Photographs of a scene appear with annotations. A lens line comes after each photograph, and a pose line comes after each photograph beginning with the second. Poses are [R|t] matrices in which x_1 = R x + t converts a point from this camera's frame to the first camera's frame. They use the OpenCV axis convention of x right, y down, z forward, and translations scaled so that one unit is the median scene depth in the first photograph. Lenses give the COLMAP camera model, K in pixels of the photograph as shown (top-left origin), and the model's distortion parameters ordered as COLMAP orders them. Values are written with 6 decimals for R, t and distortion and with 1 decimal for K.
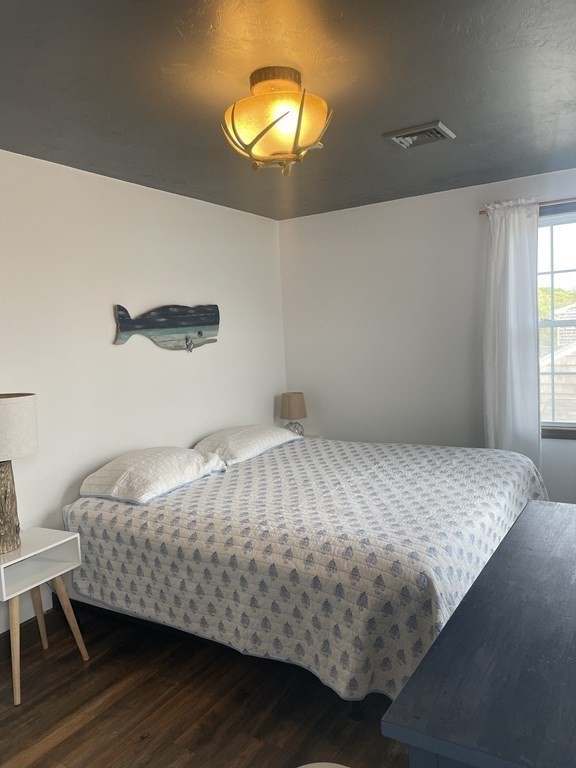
lens RADIAL K [[580.2, 0, 291.6], [0, 580.2, 380.4], [0, 0, 1]] dist [0.087703, -0.109677]
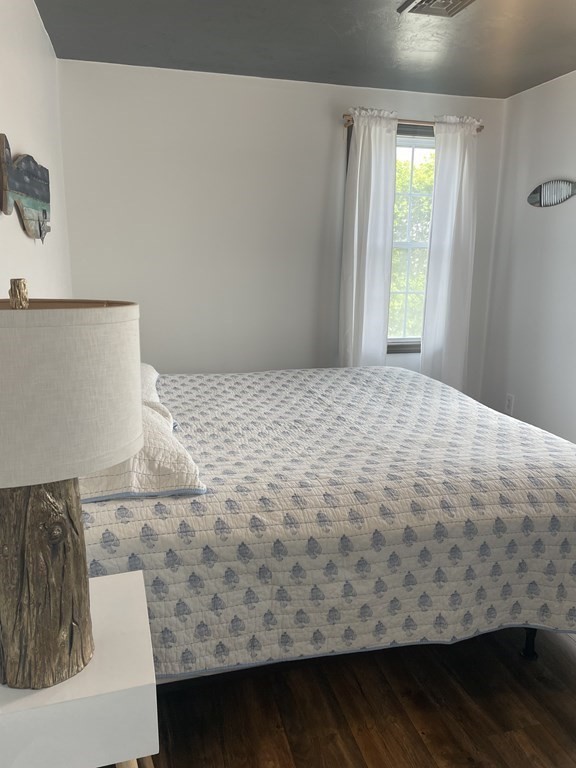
lens RADIAL K [[580.2, 0, 291.0], [0, 580.2, 379.0], [0, 0, 1]] dist [0.087703, -0.109677]
pose [[0.690882, -0.087611, 0.717639, -0.677138], [0.009125, 0.993608, 0.112517, 0.035112], [-0.722910, -0.071188, 0.687265, 0.596185]]
